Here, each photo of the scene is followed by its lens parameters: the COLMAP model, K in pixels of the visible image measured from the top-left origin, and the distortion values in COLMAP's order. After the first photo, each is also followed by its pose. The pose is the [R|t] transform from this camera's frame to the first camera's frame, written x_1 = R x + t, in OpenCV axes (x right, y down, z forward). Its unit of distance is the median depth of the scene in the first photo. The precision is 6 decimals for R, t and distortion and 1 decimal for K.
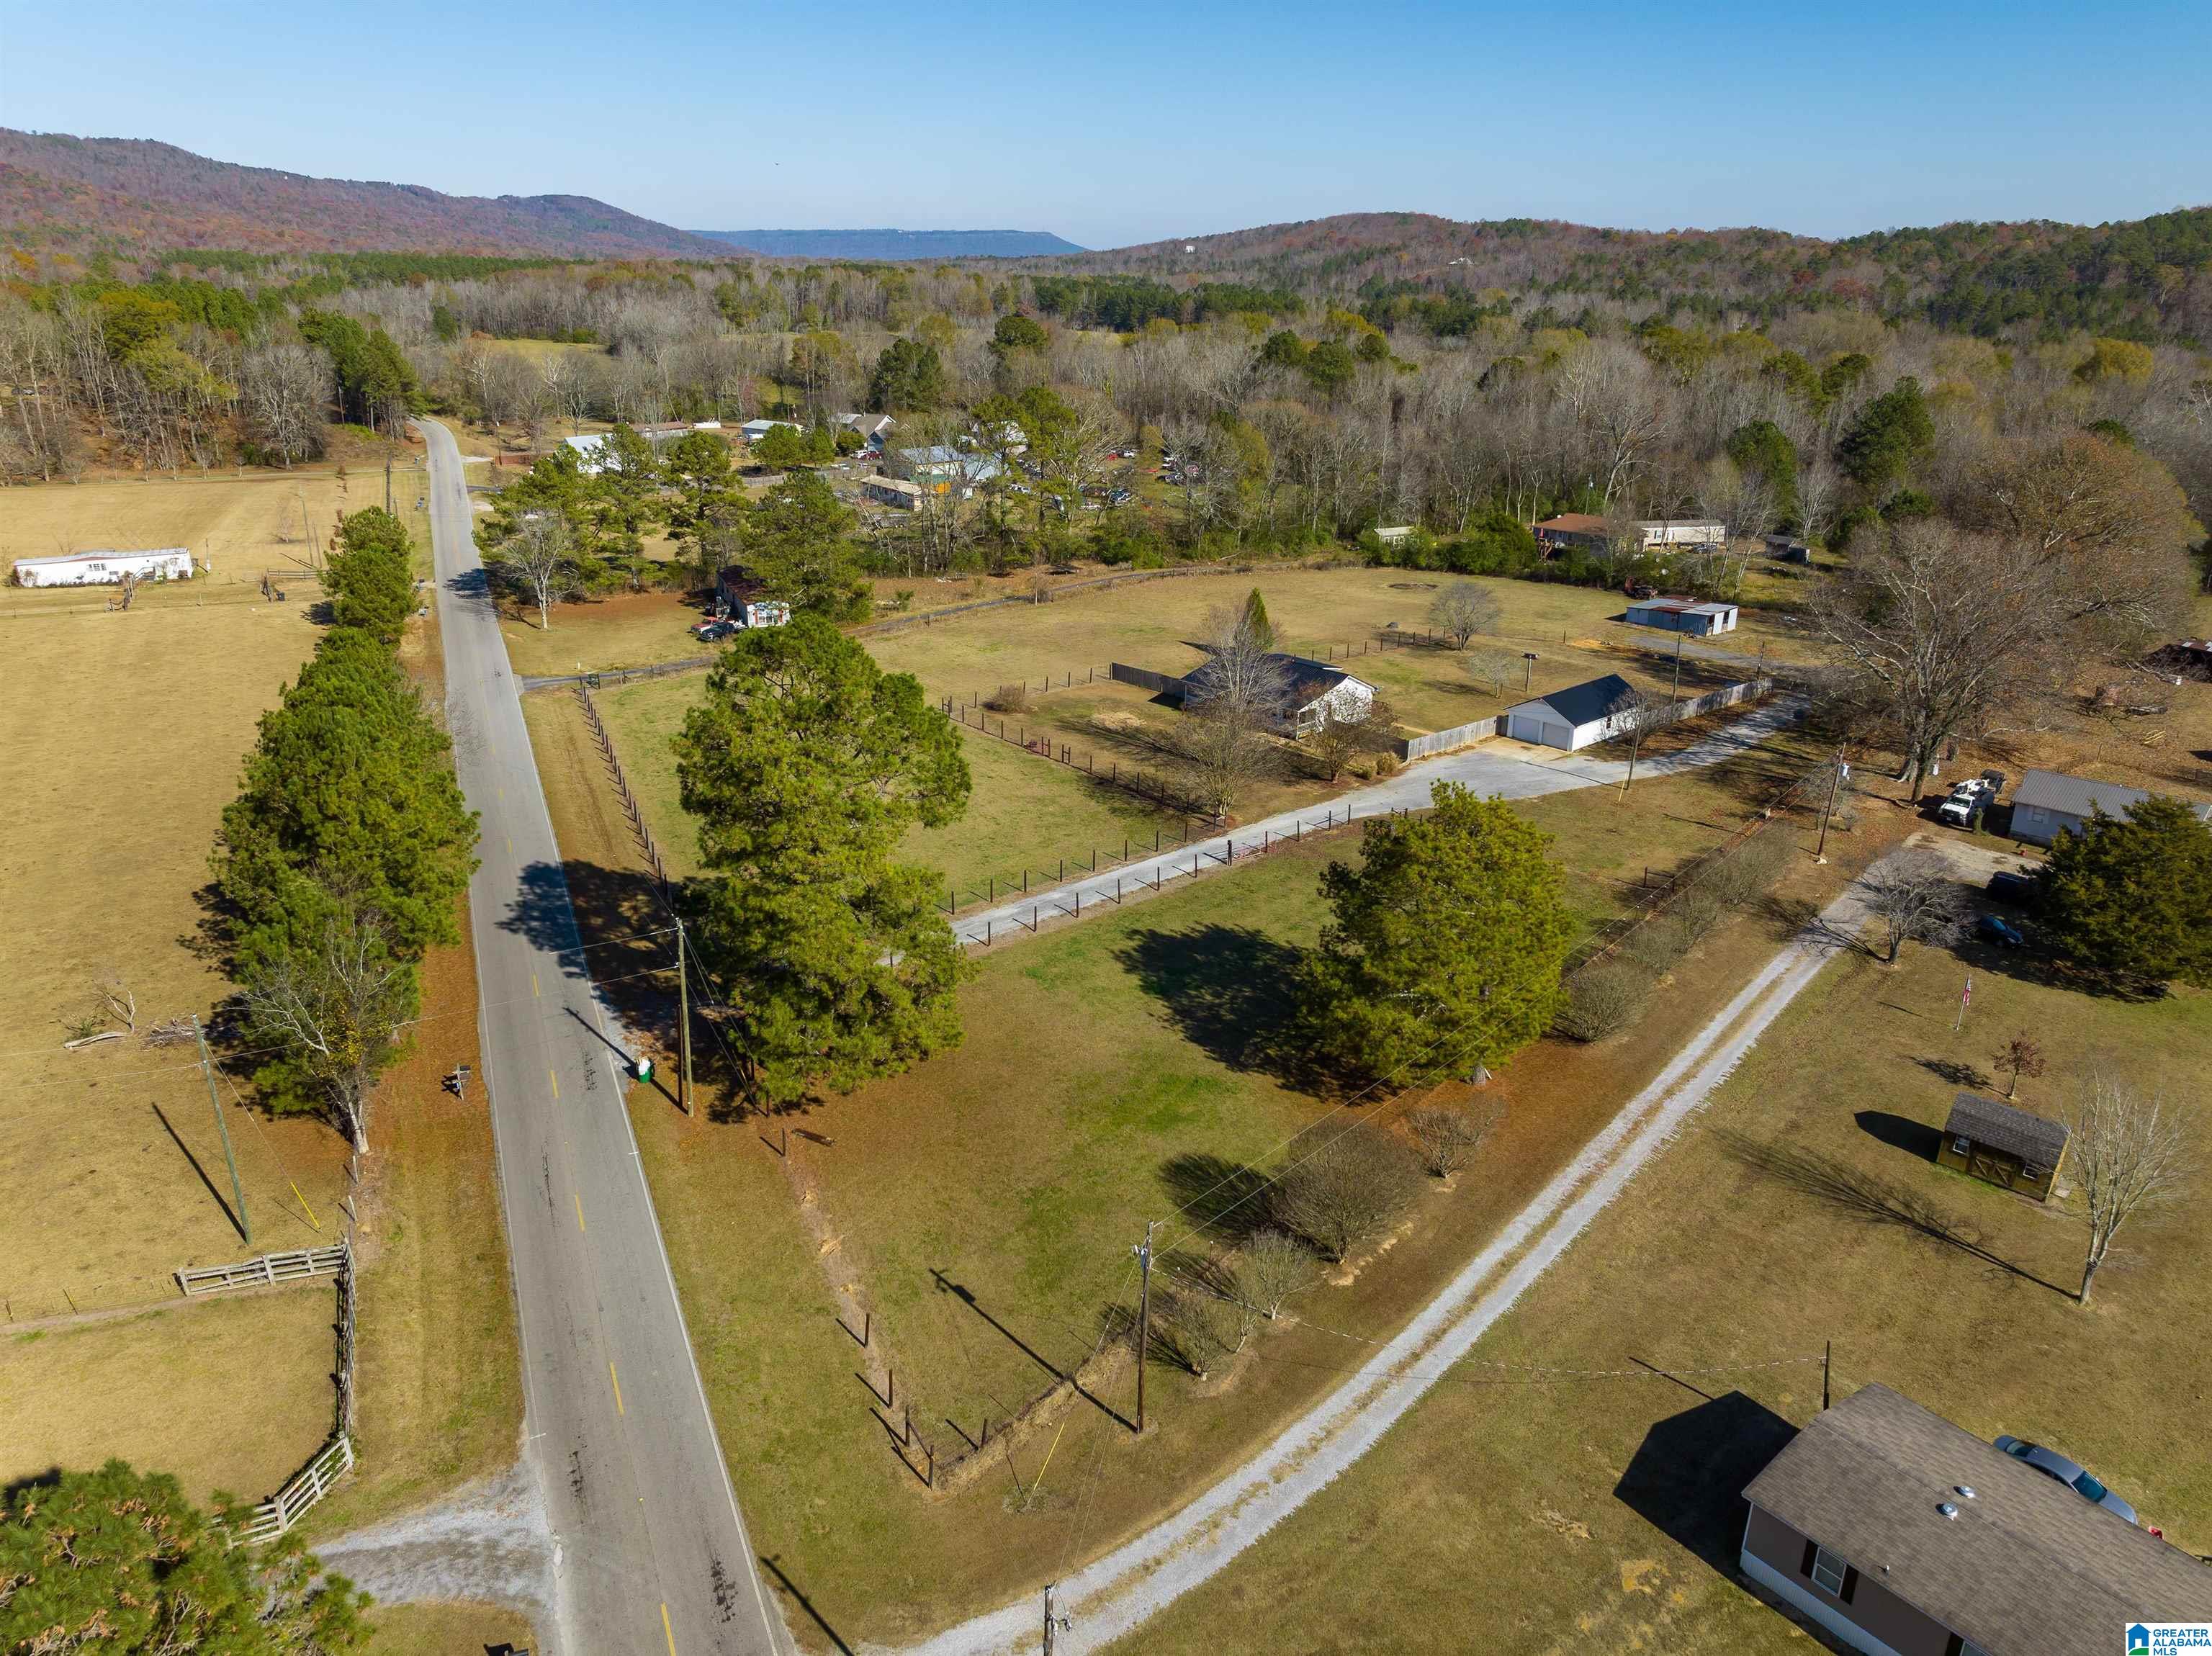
lens RADIAL K [[1562.0, 0, 1103.3], [0, 1562.0, 826.9], [0, 0, 1]] dist [-0.045030, 0.013288]
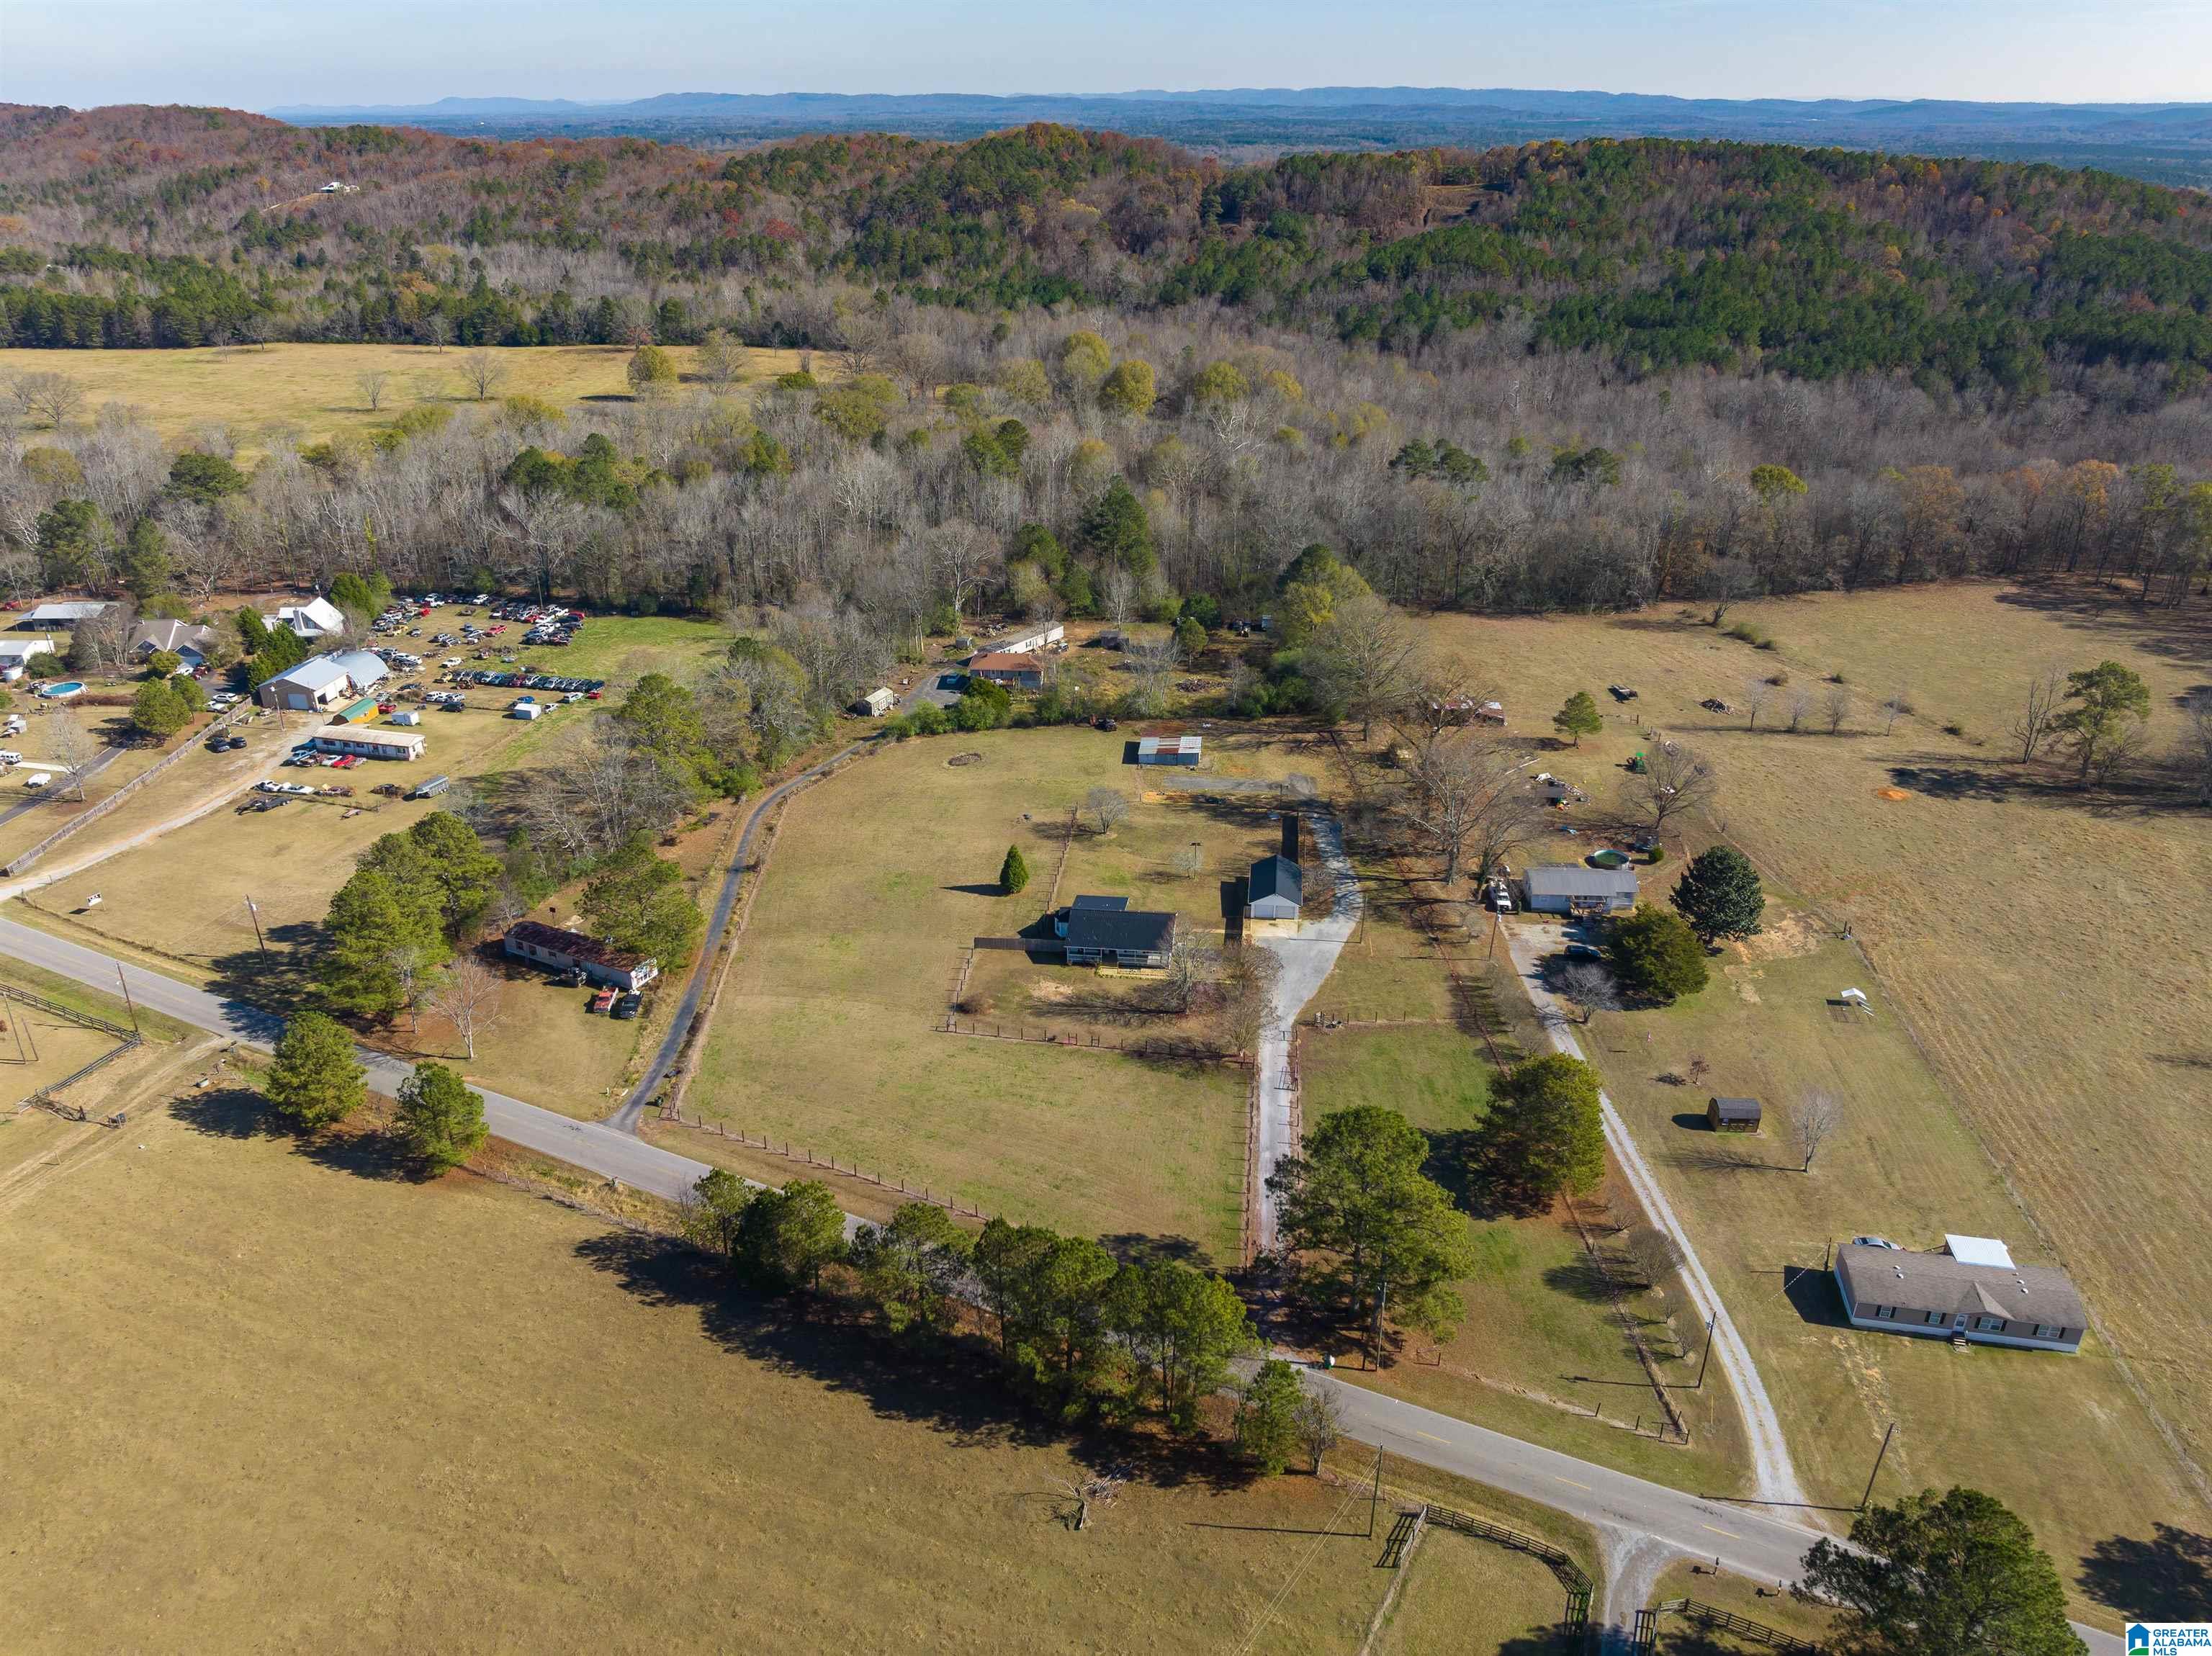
lens RADIAL K [[1562.0, 0, 1104.3], [0, 1562.0, 828.6], [0, 0, 1]] dist [-0.045030, 0.013288]
pose [[0.752266, -0.285975, 0.593561, -0.960757], [0.227238, 0.958228, 0.173673, -0.567722], [-0.618432, 0.004231, 0.785827, -0.194733]]
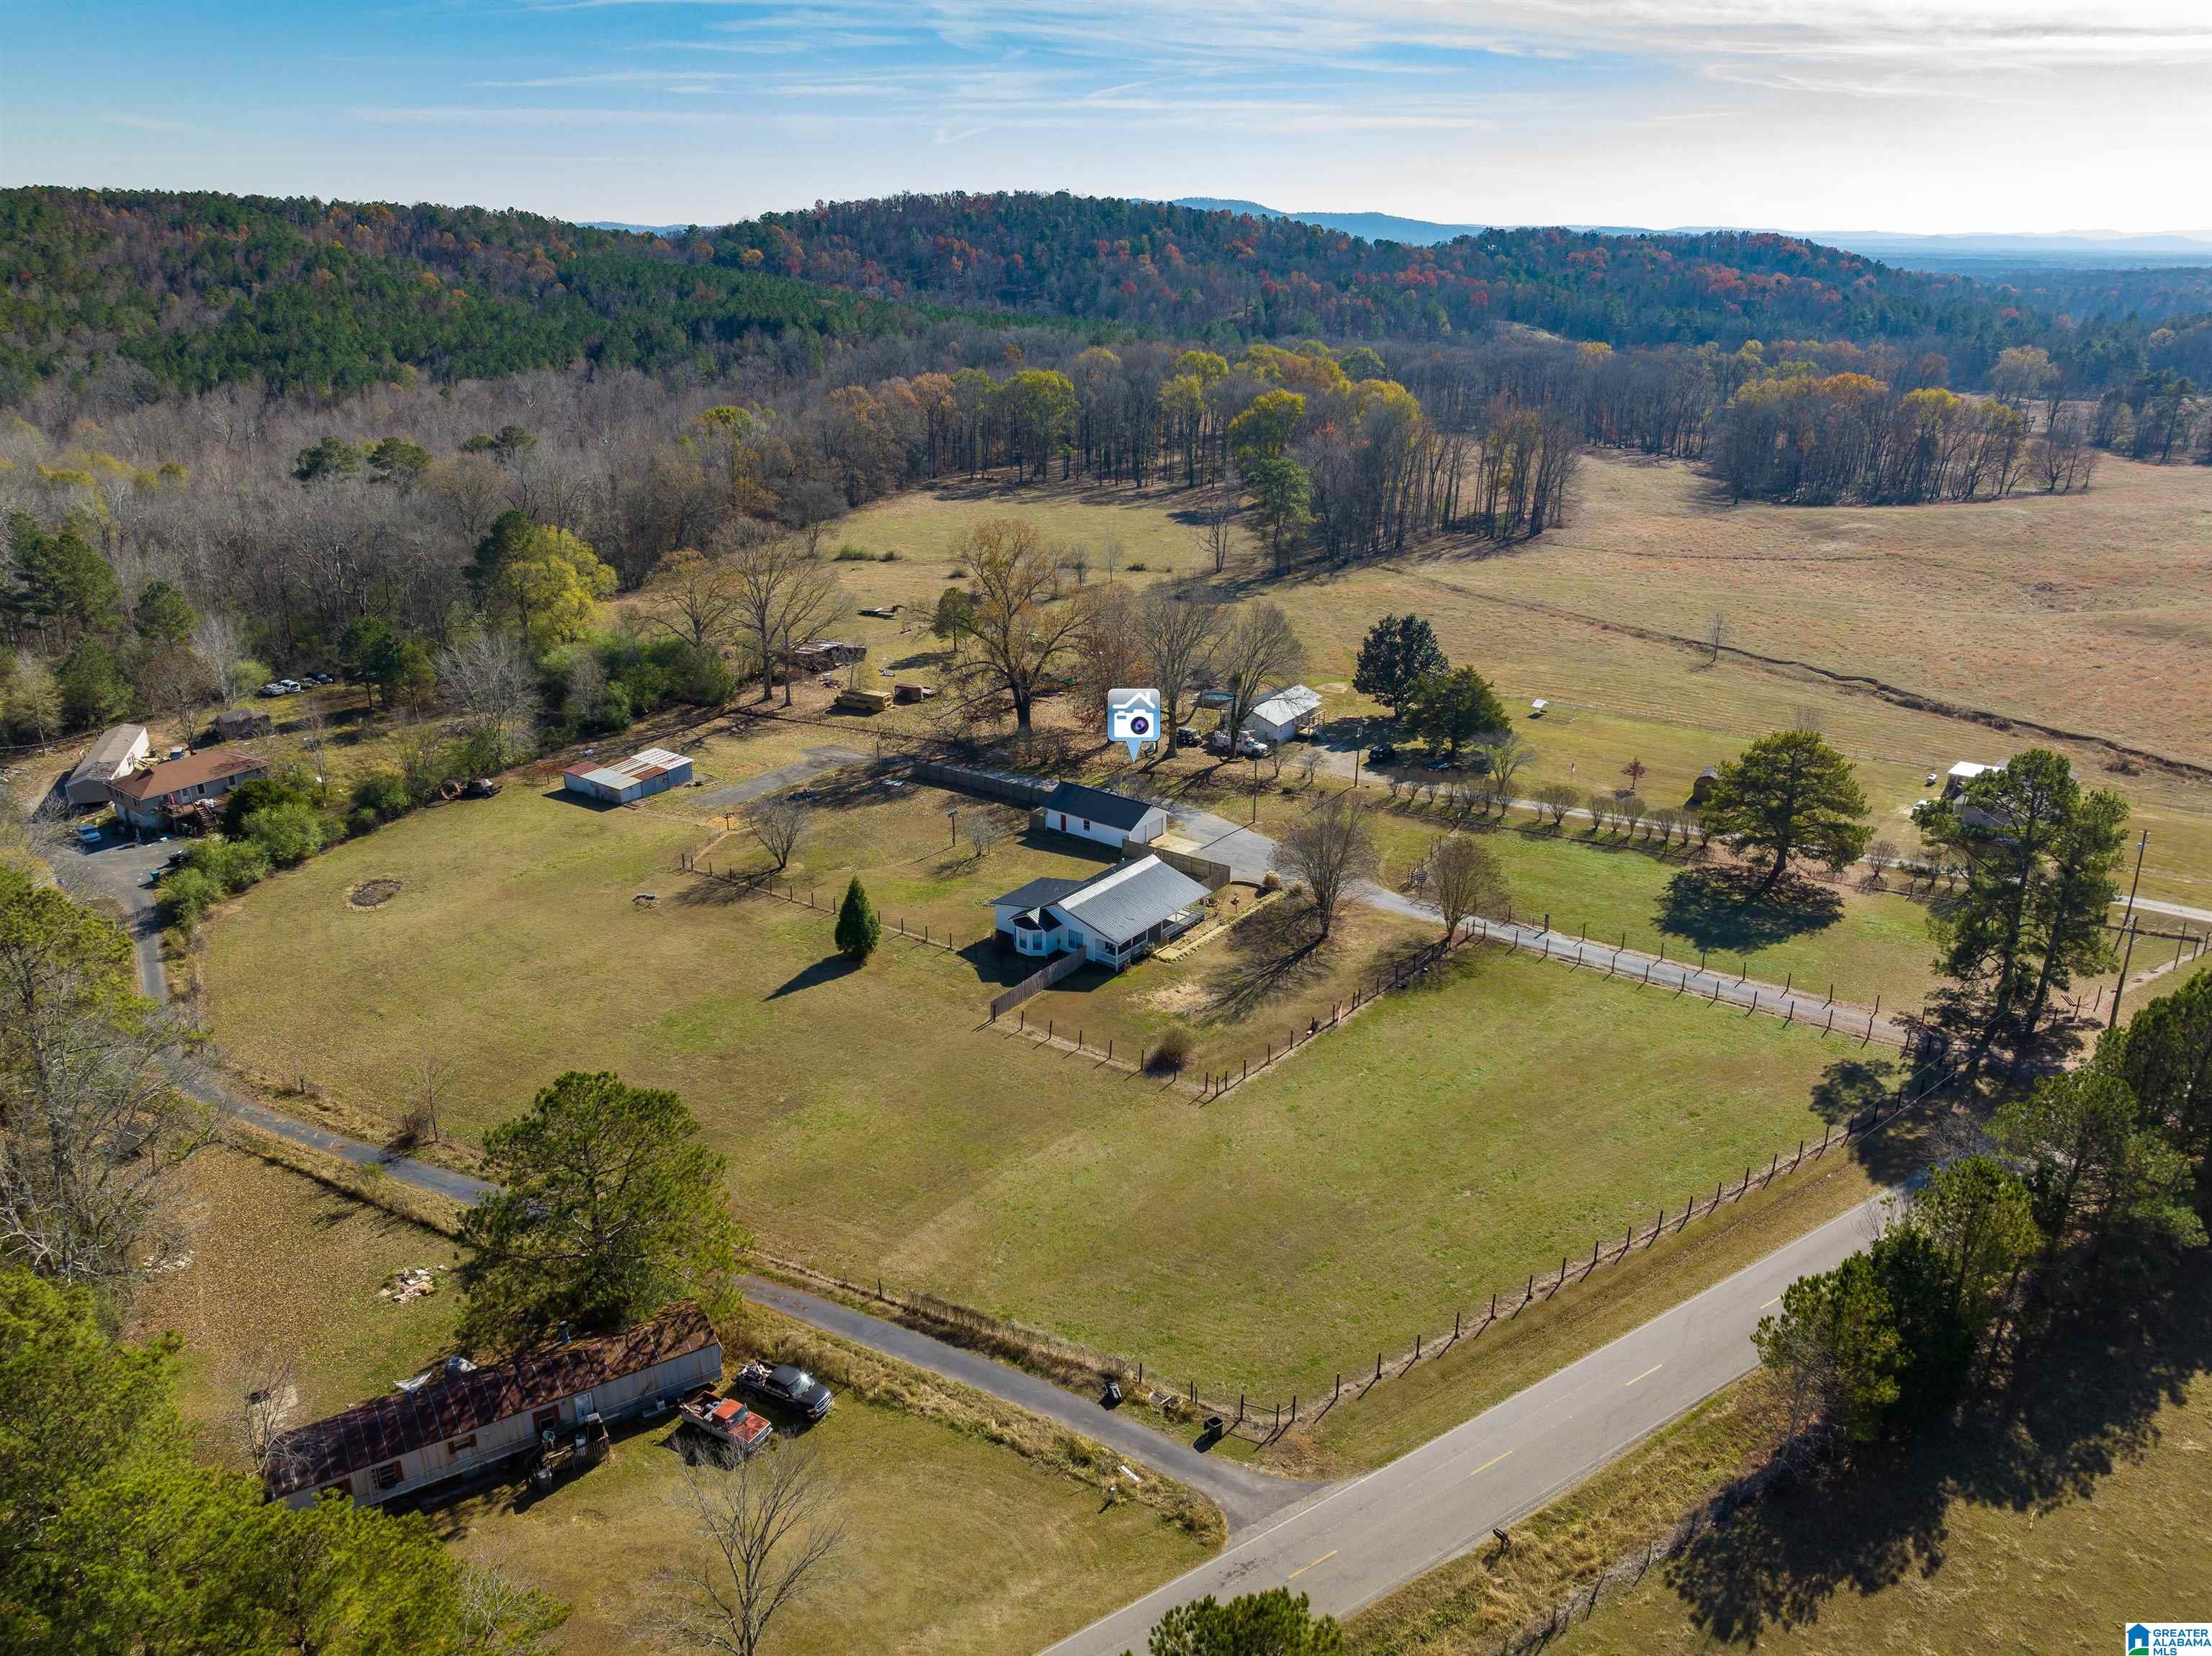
lens RADIAL K [[1562.0, 0, 1107.4], [0, 1562.0, 831.3], [0, 0, 1]] dist [-0.045030, 0.013288]
pose [[-0.179881, -0.358079, 0.916200, -1.001141], [0.331037, 0.855032, 0.399167, -0.676837], [-0.926314, 0.375099, -0.035266, 1.308051]]
